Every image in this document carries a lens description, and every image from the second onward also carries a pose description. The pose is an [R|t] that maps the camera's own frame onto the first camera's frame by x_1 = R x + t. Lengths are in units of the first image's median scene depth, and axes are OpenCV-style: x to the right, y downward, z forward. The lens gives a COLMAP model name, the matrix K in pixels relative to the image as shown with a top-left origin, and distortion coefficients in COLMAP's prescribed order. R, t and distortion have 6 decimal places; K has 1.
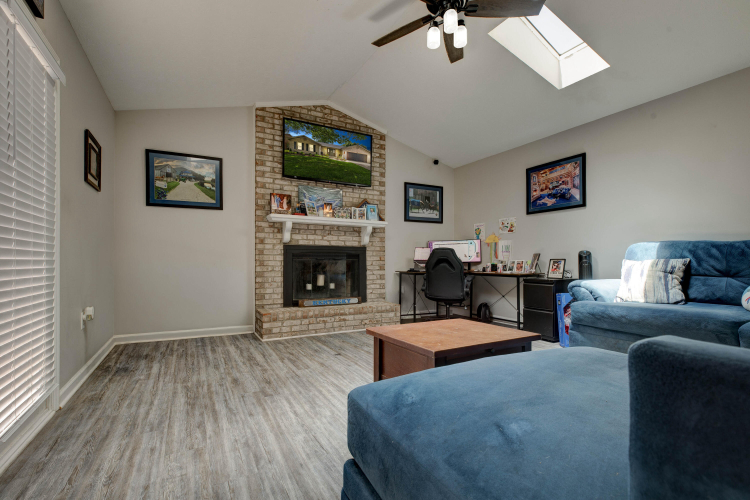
lens RADIAL K [[353.1, 0, 377.0], [0, 353.1, 255.7], [0, 0, 1]] dist [-0.000088, 0.000739]
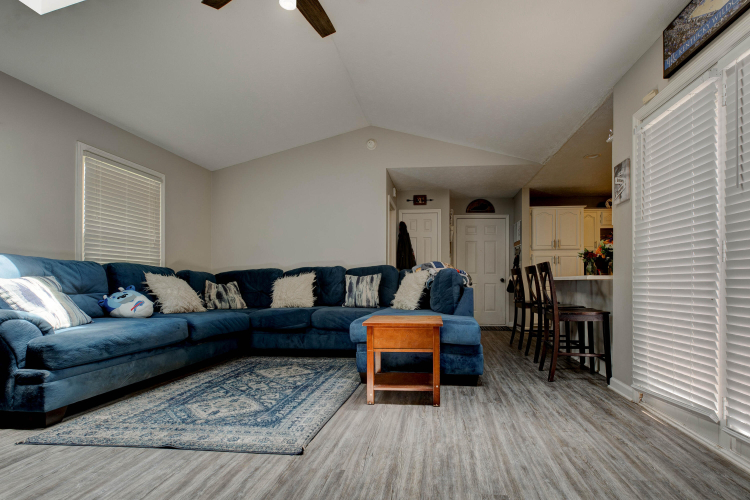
lens RADIAL K [[353.1, 0, 401.5], [0, 353.1, 278.0], [0, 0, 1]] dist [-0.000088, 0.000739]
pose [[-0.823455, 0.001931, 0.567378, -0.589639], [-0.009527, 0.999806, -0.017229, 0.029915], [-0.567301, -0.019593, -0.823277, 1.848631]]
